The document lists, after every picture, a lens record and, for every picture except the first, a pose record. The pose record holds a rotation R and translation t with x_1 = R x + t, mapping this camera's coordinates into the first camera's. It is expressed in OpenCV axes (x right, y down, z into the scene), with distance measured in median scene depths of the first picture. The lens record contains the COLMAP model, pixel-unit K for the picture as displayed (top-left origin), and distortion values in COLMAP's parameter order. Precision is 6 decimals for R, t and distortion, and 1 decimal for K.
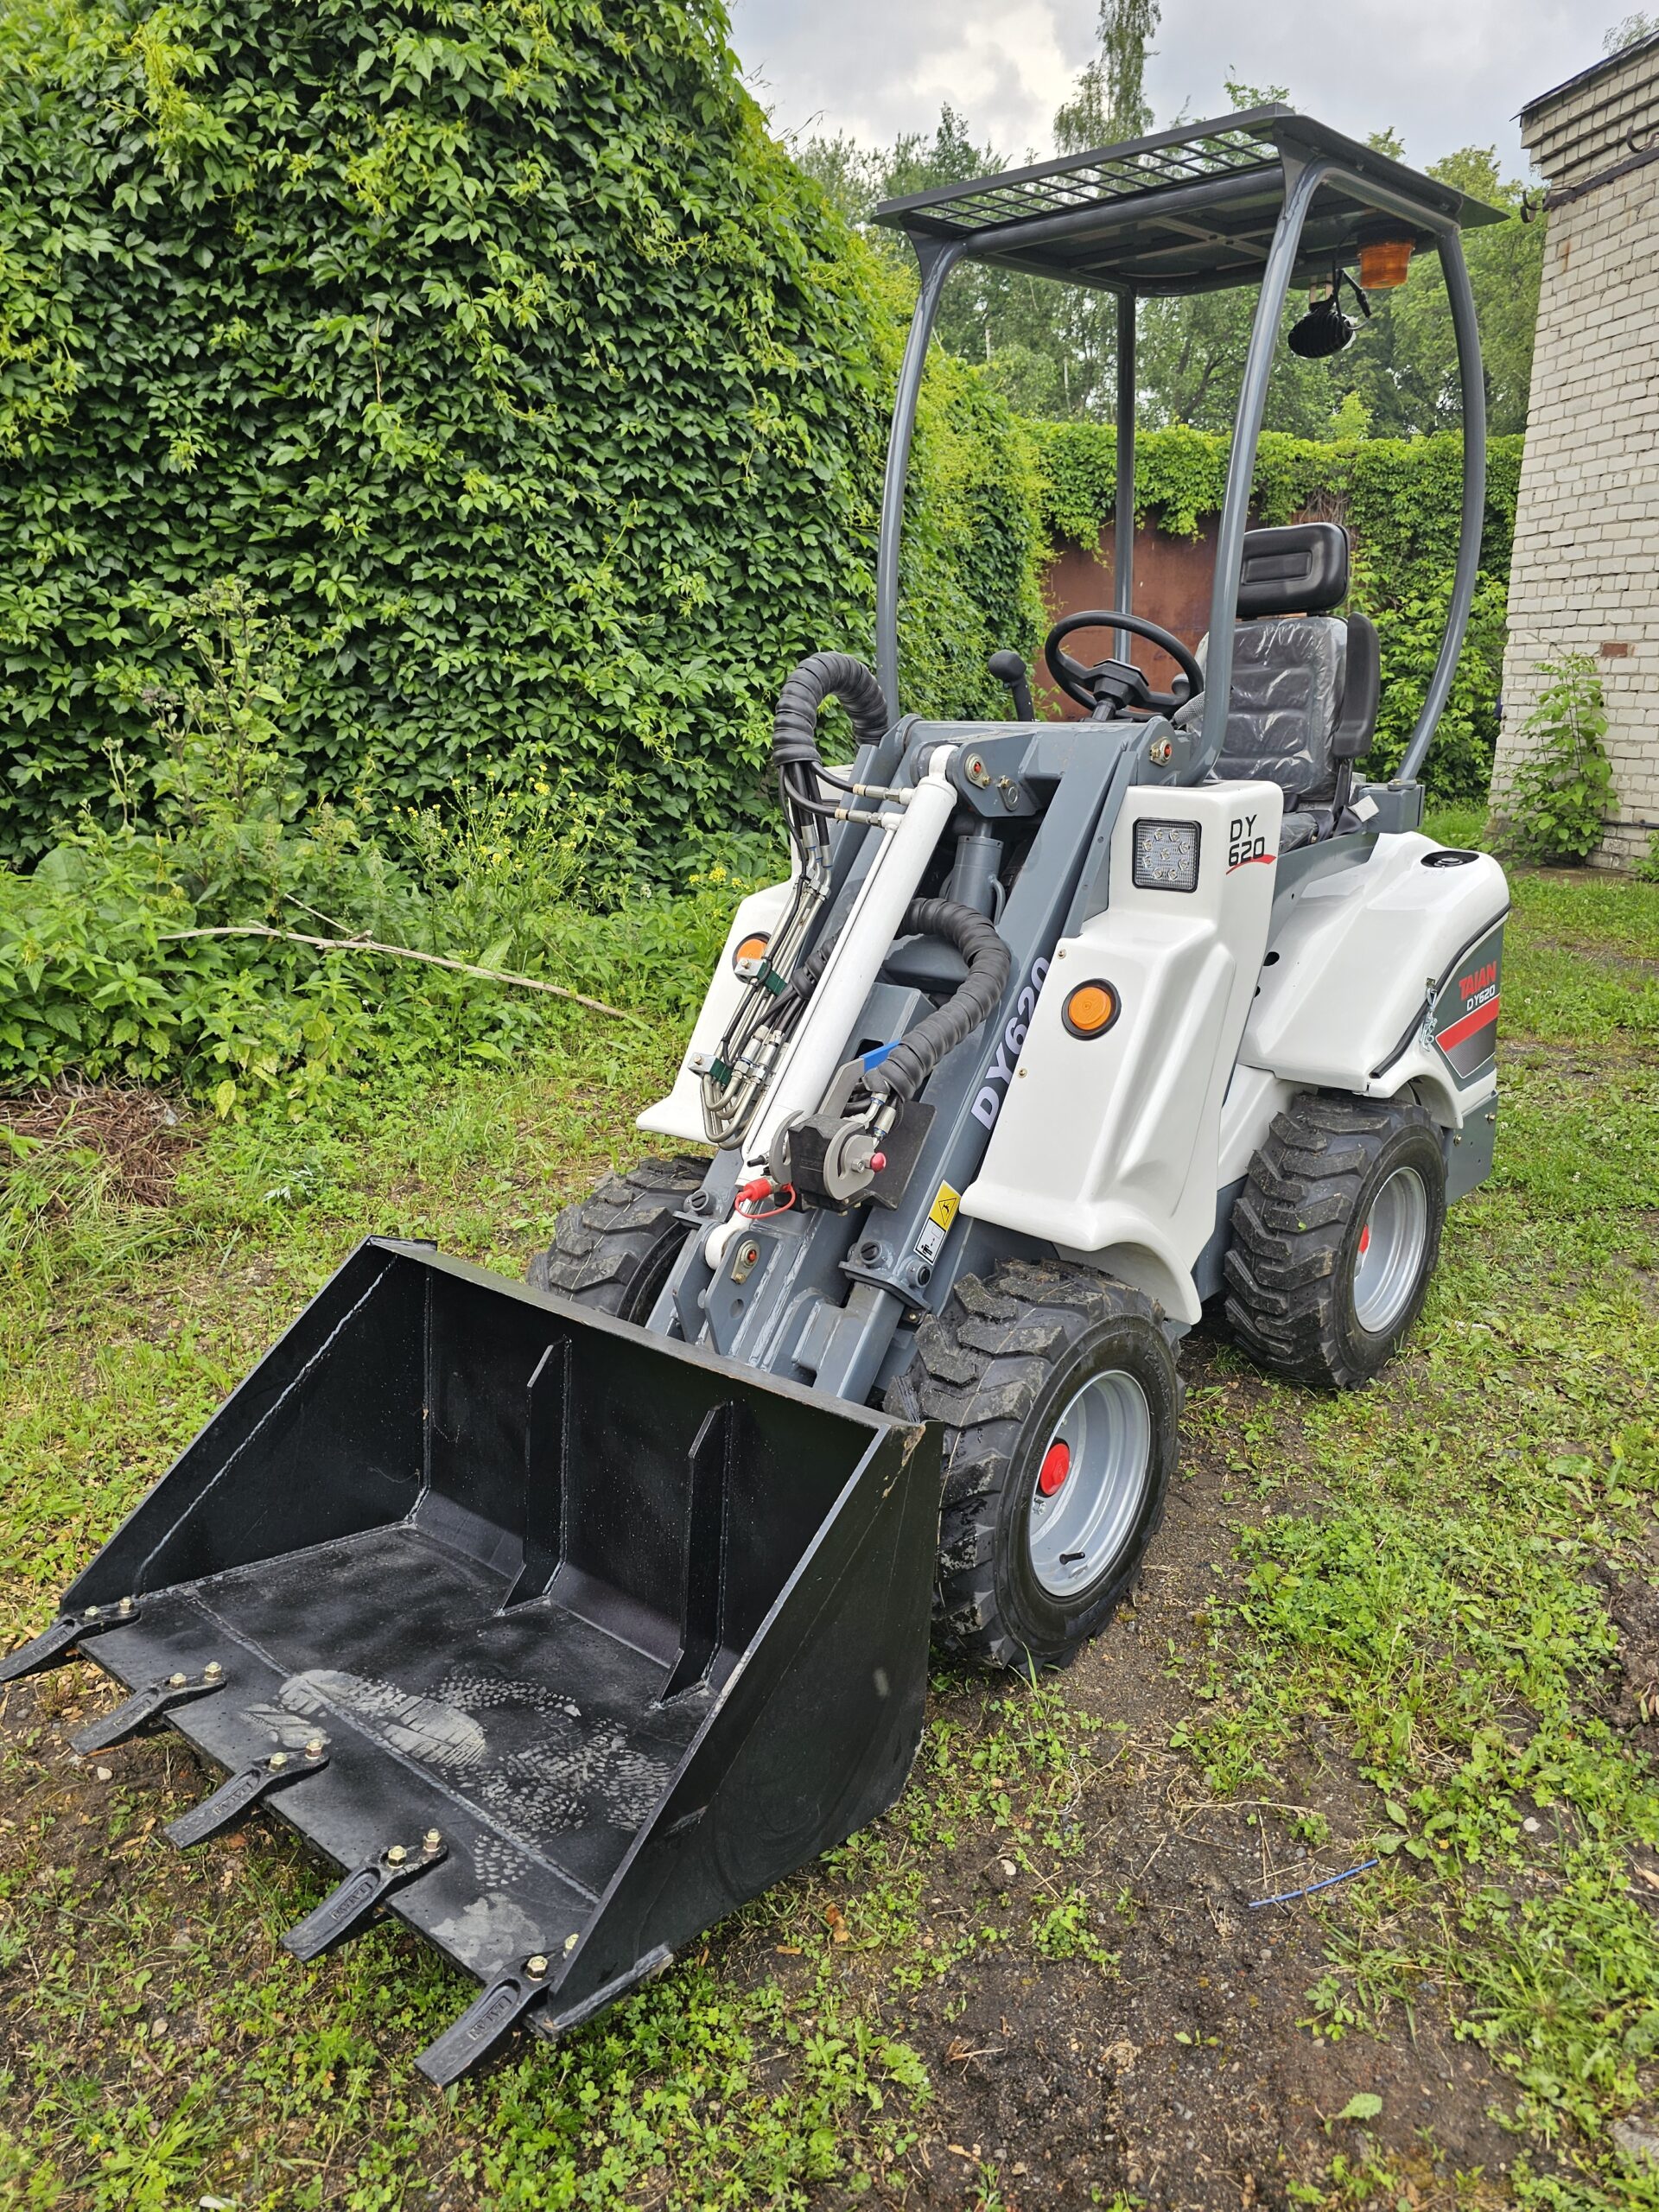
lens RADIAL K [[1479.9, 0, 828.4], [0, 1479.9, 1106.5], [0, 0, 1]] dist [0.057241, -0.053862]
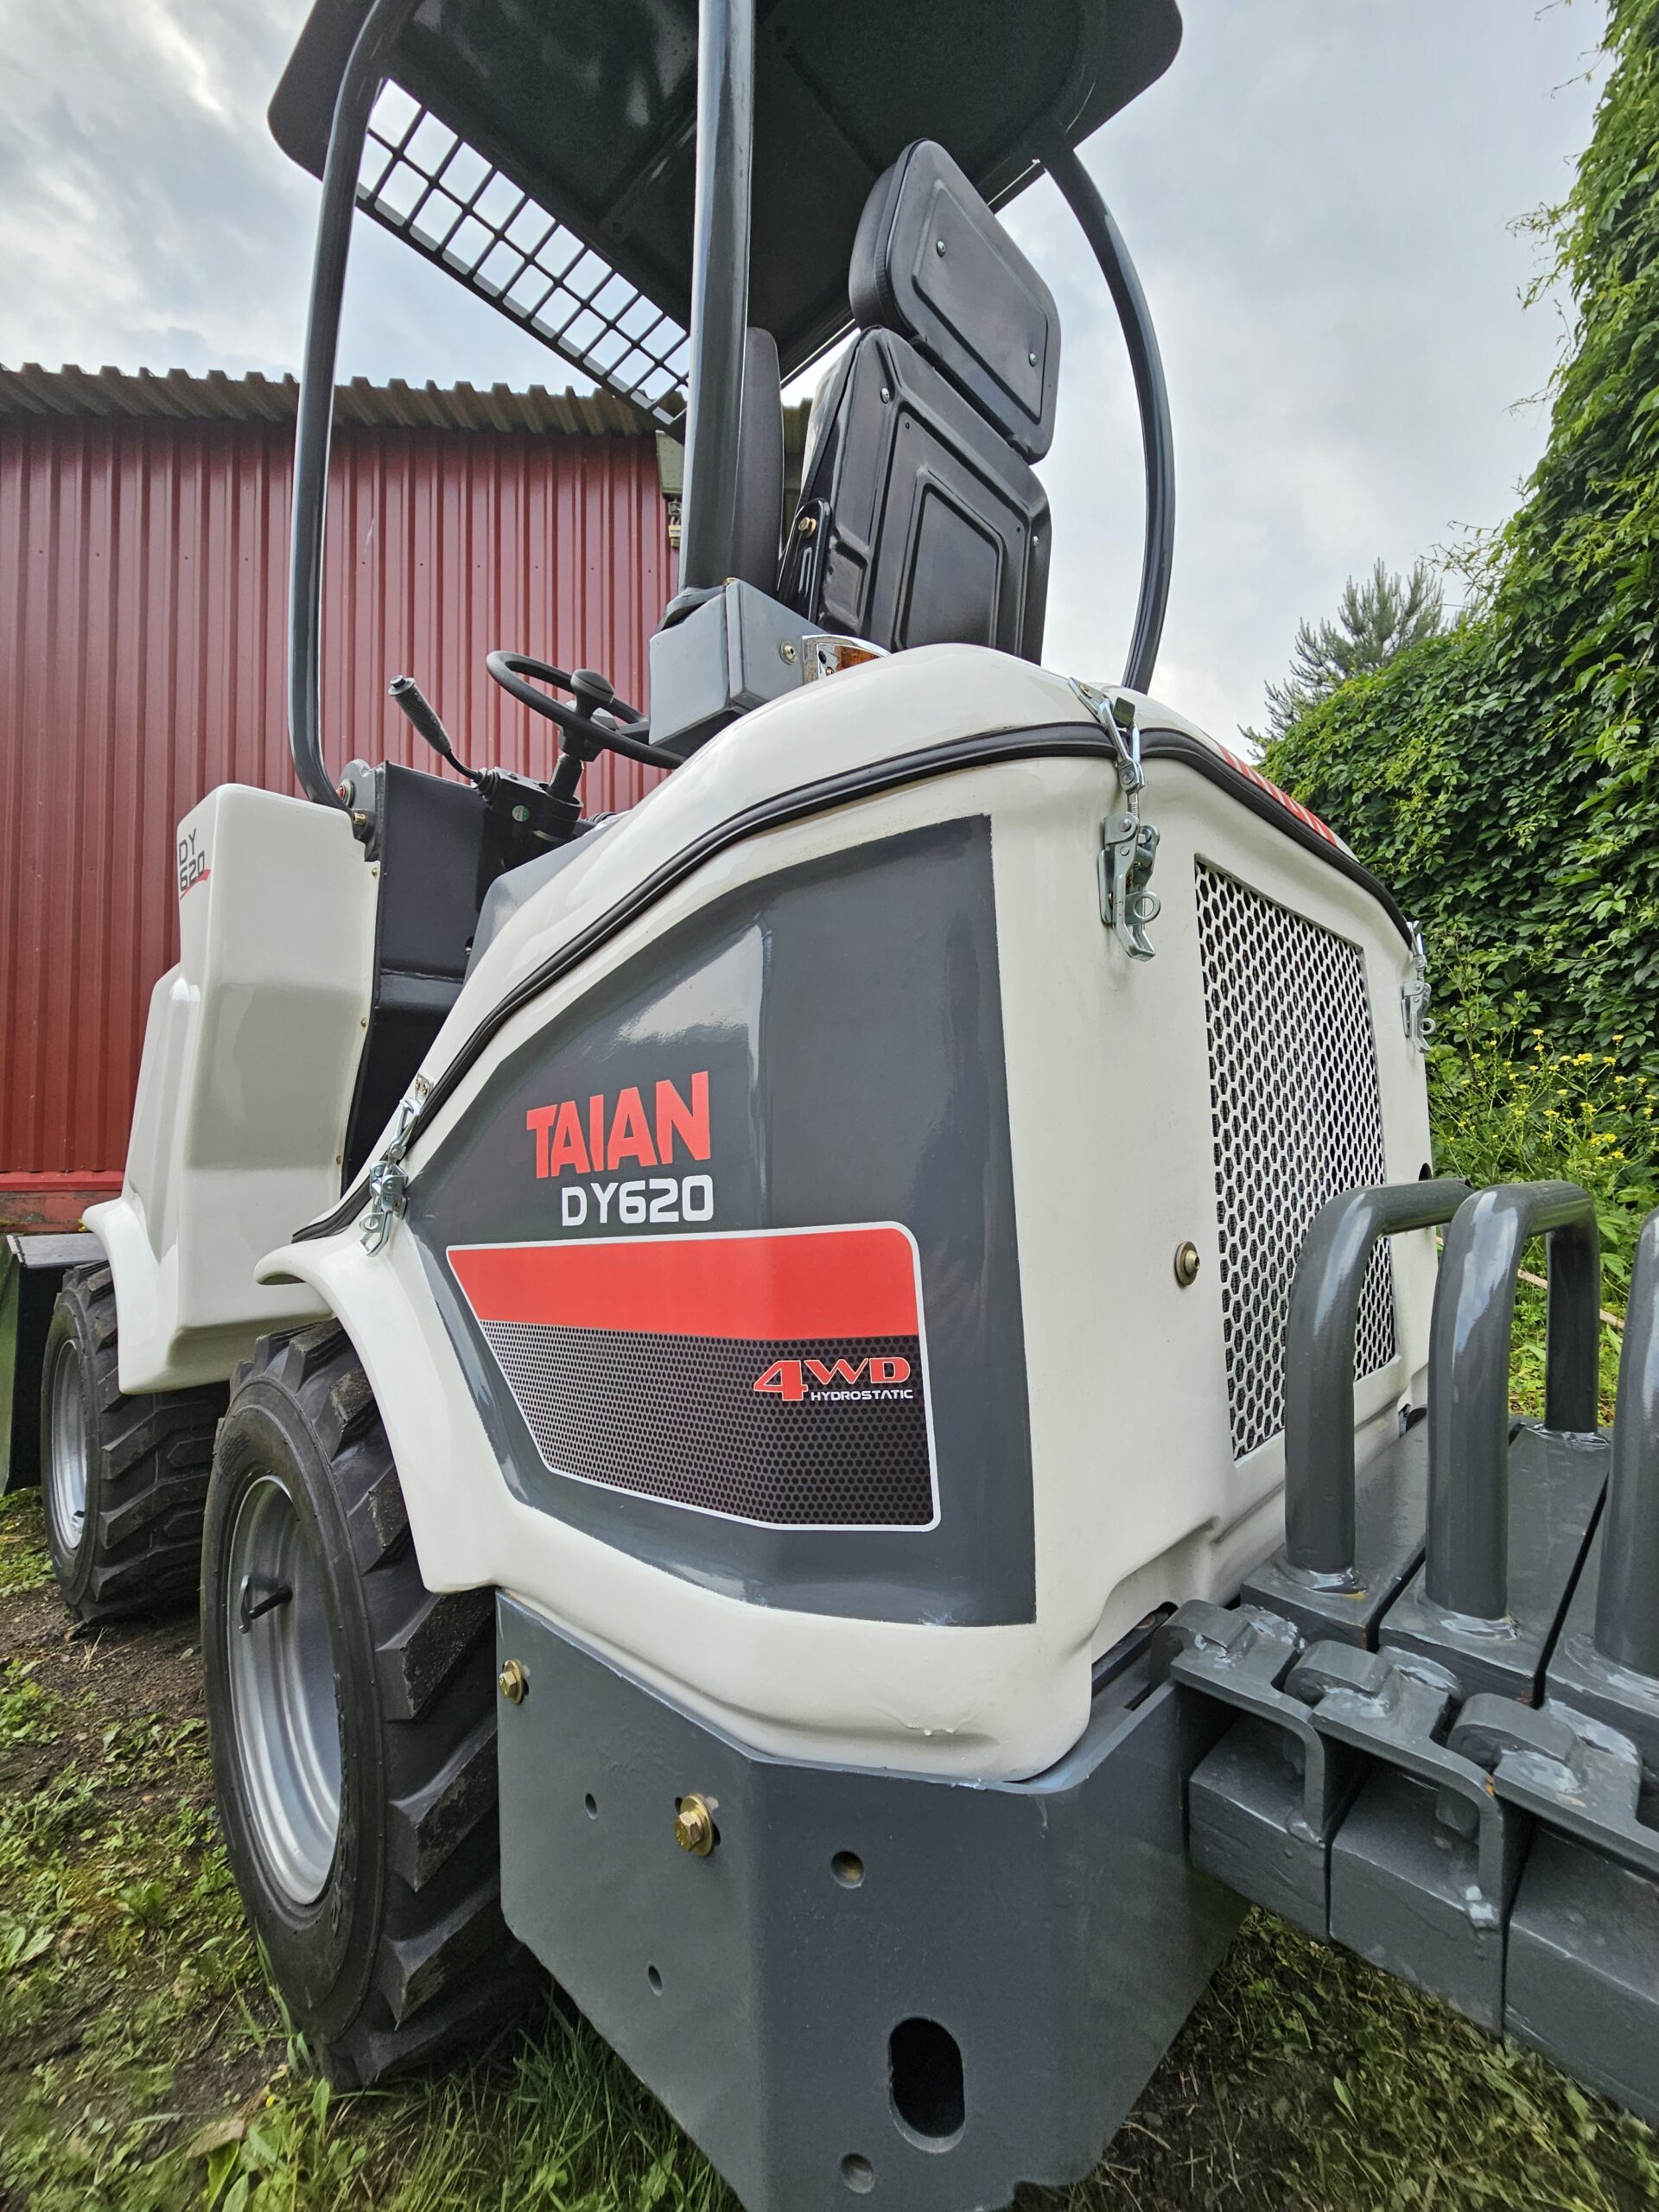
lens RADIAL K [[903.9, 0, 863.1], [0, 903.9, 1125.9], [0, 0, 1]] dist [-0.001982, 0.000921]
pose [[-0.005618, -0.006034, -0.999966, 0.318610], [-0.274137, 0.961681, -0.004263, -0.051046], [0.961674, 0.274104, -0.007057, 0.551282]]
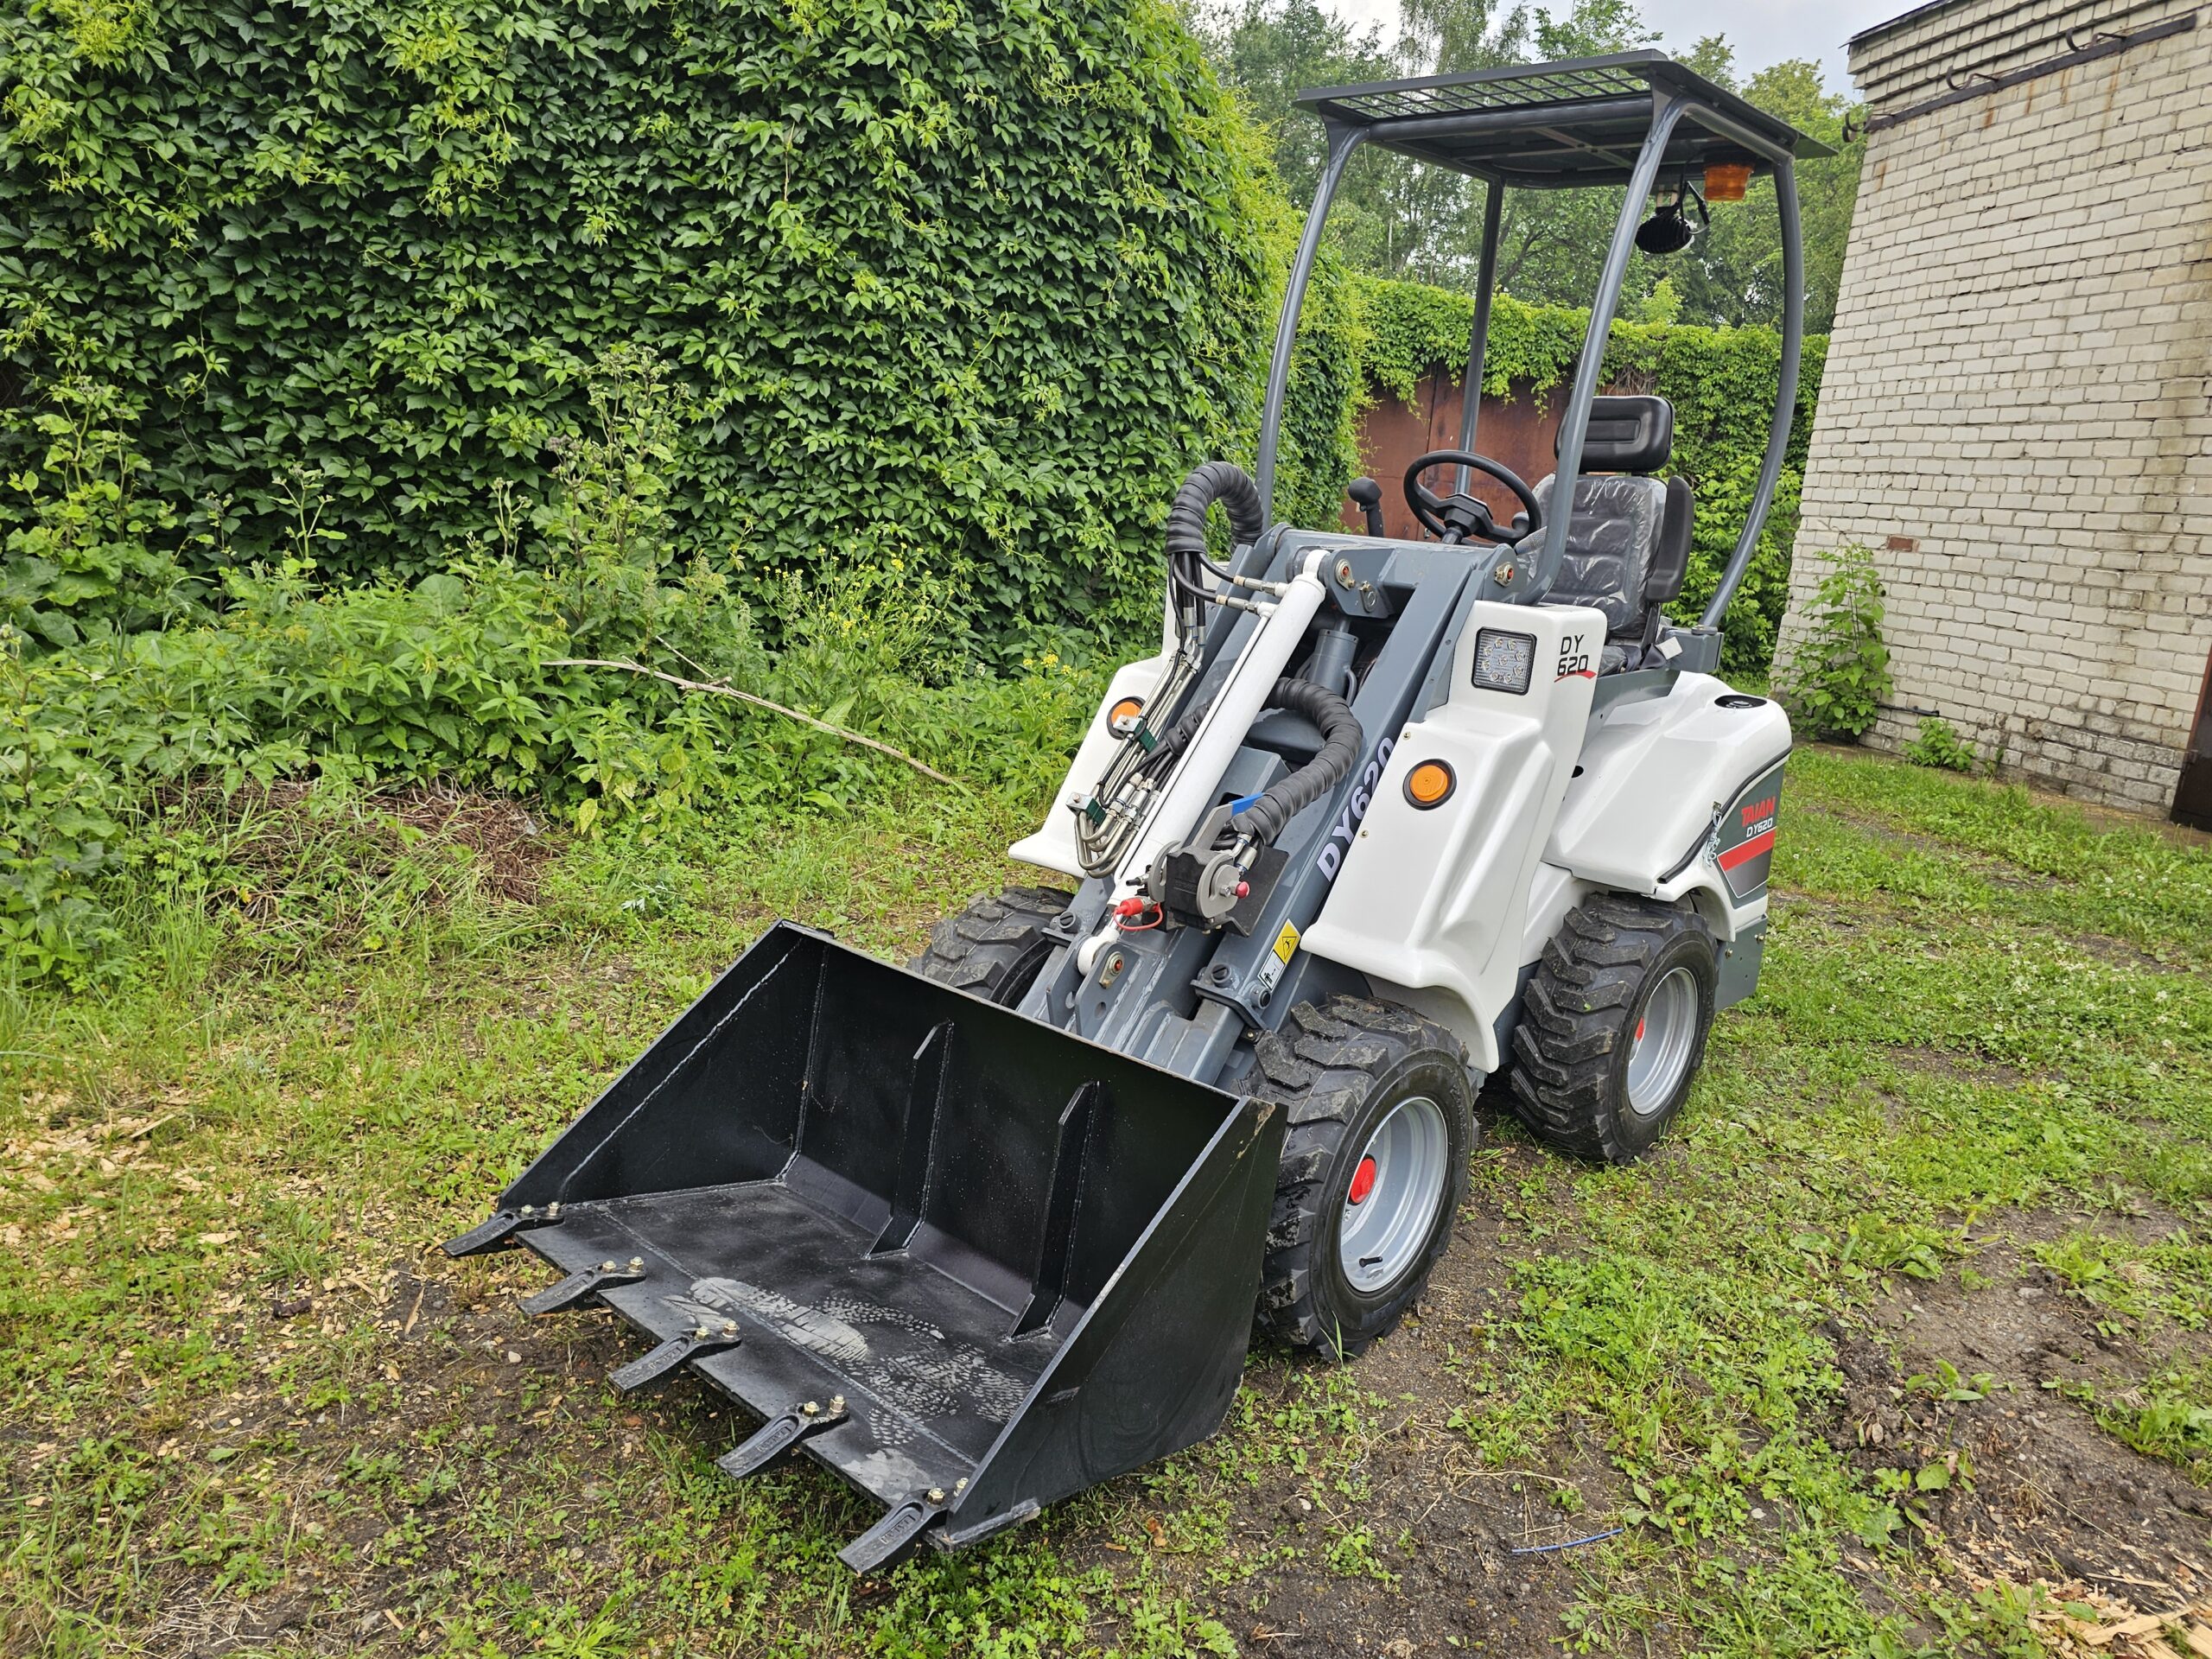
lens RADIAL K [[1479.9, 0, 1097.8], [0, 1479.9, 832.6], [0, 0, 1]] dist [0.057241, -0.053862]
pose [[0.994835, 0.101489, 0.002027, -0.029011], [-0.101202, 0.993182, -0.057854, 0.023845], [-0.007884, 0.057350, 0.998323, -0.055729]]
